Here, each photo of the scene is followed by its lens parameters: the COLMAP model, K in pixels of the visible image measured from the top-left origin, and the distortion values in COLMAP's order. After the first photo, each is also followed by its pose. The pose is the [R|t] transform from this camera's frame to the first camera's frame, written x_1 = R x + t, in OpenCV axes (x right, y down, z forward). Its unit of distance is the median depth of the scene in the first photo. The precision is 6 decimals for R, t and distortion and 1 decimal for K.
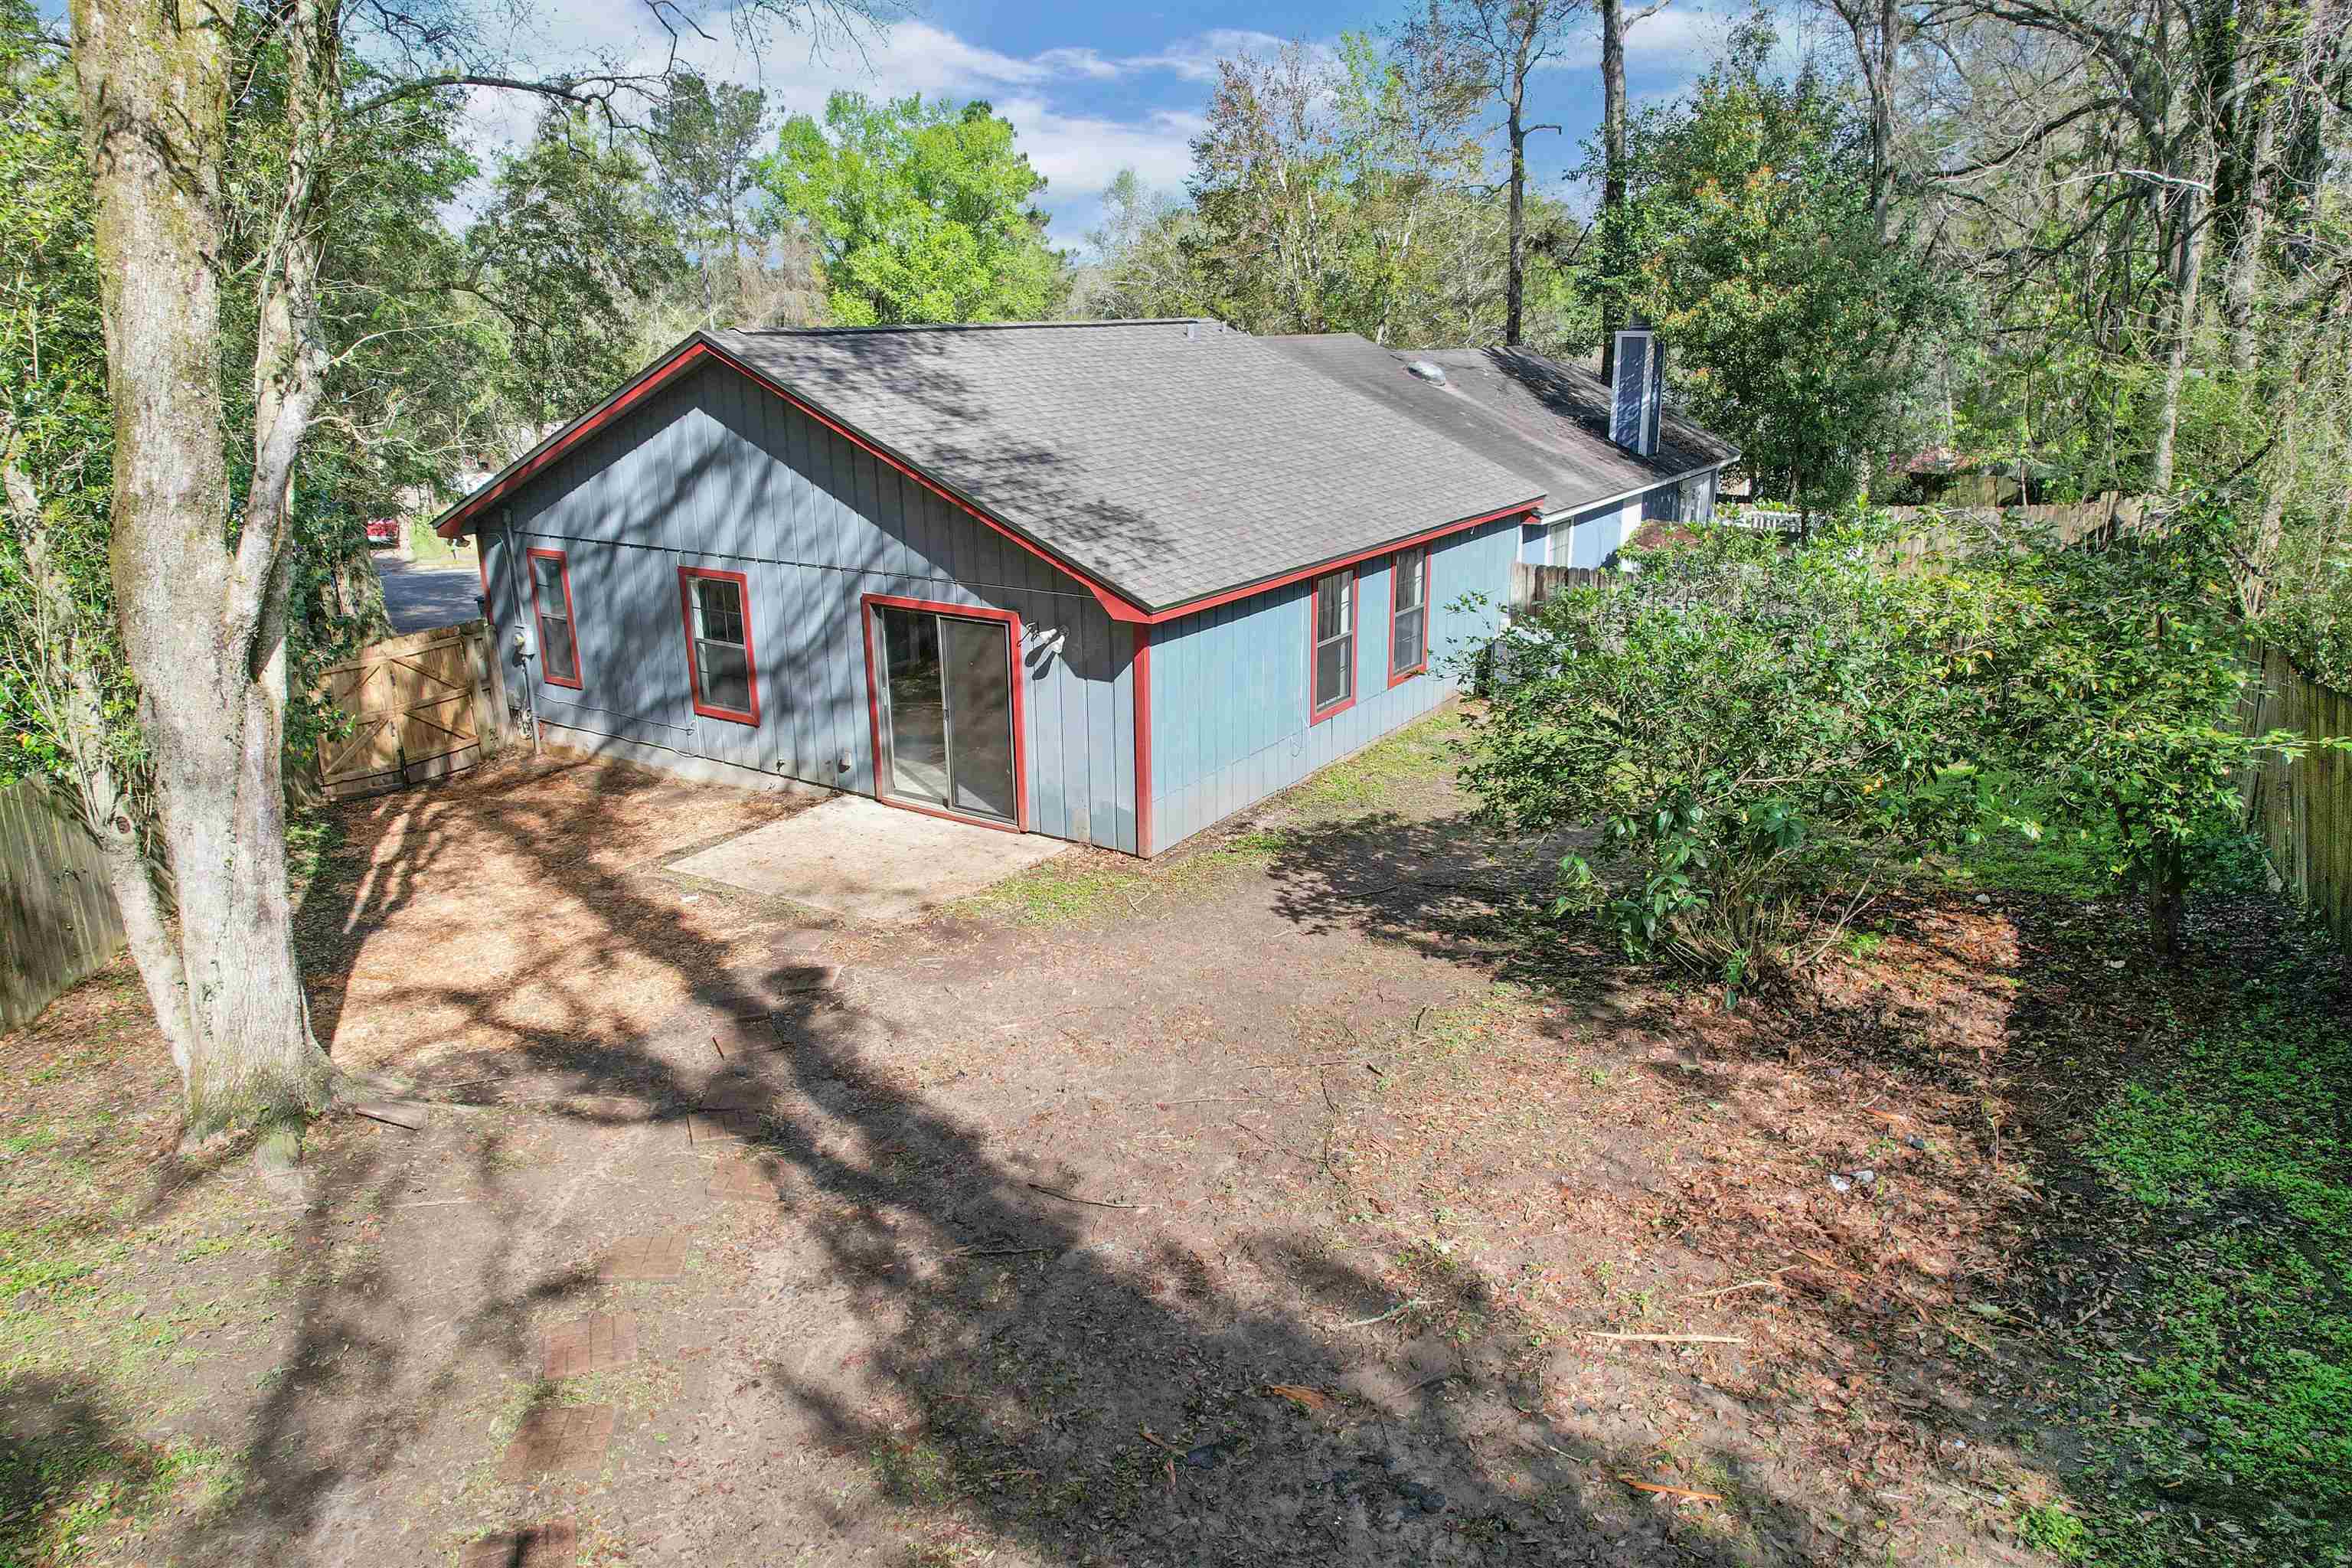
lens RADIAL K [[1505.1, 0, 1169.2], [0, 1505.1, 783.9], [0, 0, 1]] dist [-0.057582, 0.039326]
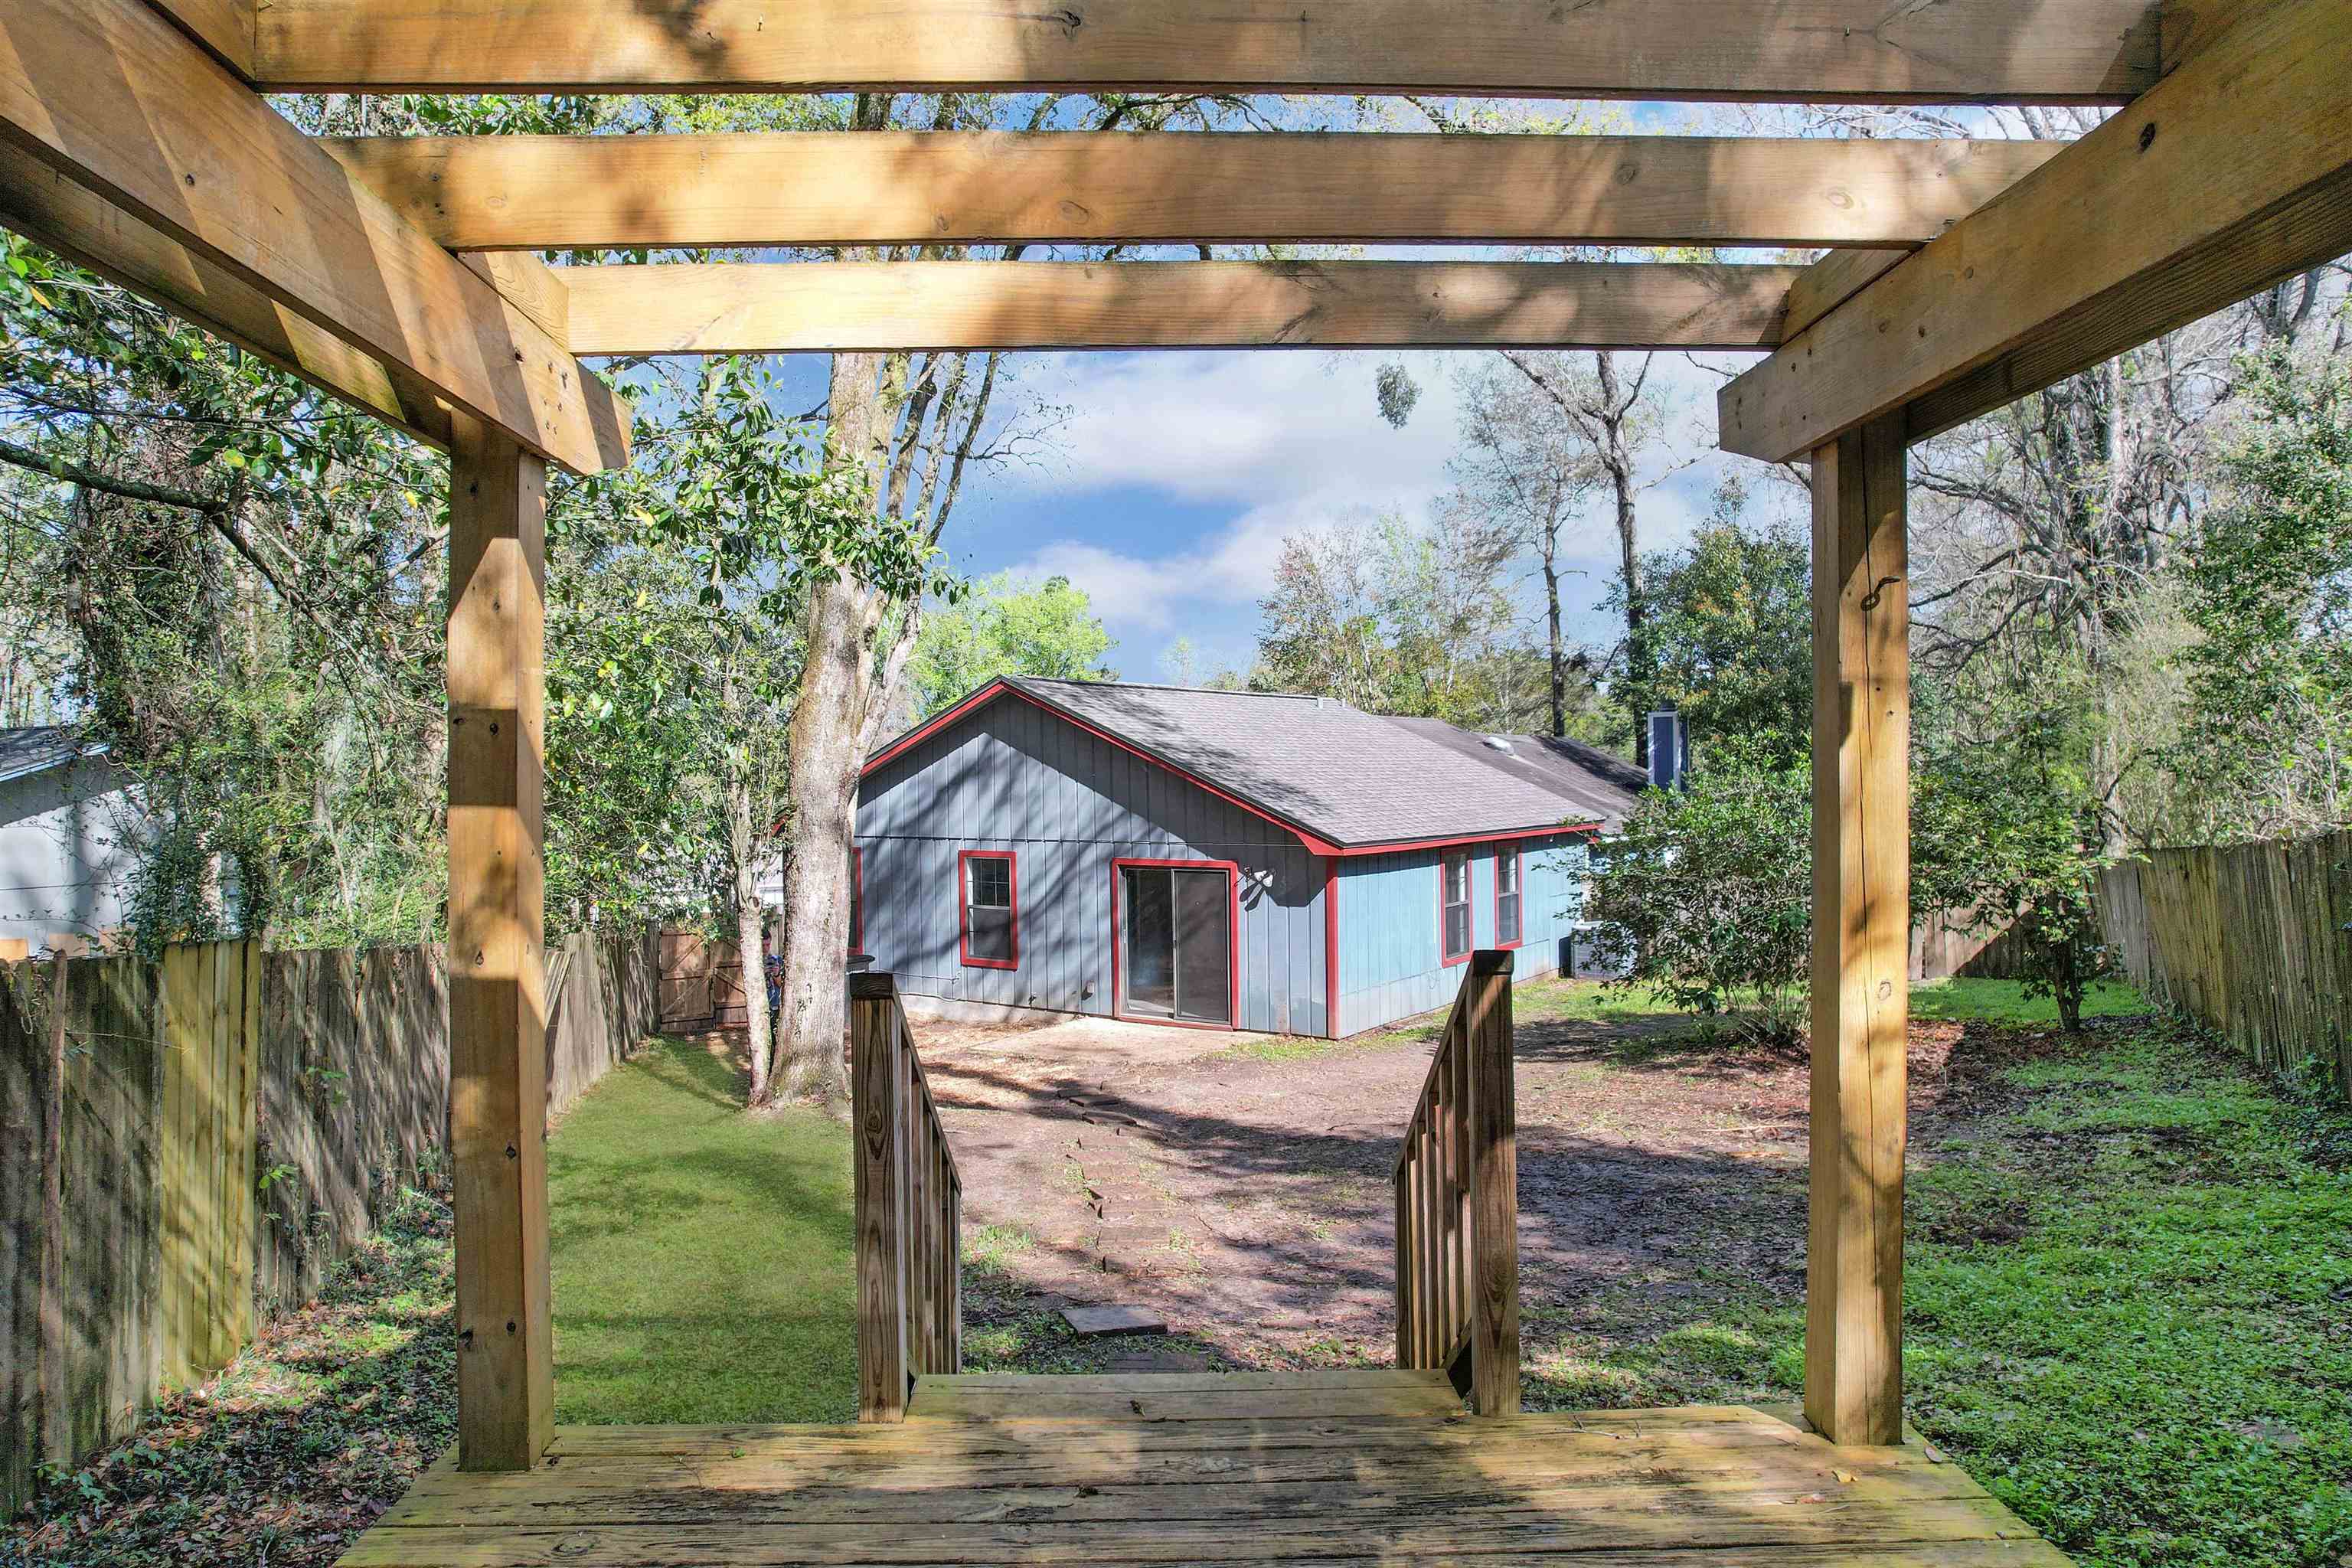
lens RADIAL K [[1505.1, 0, 1177.3], [0, 1505.1, 786.3], [0, 0, 1]] dist [-0.057582, 0.039326]
pose [[0.999771, -0.005363, -0.020709, -0.099844], [-0.000895, 0.956740, -0.290944, 0.176798], [0.021373, 0.290895, 0.956516, -0.275289]]
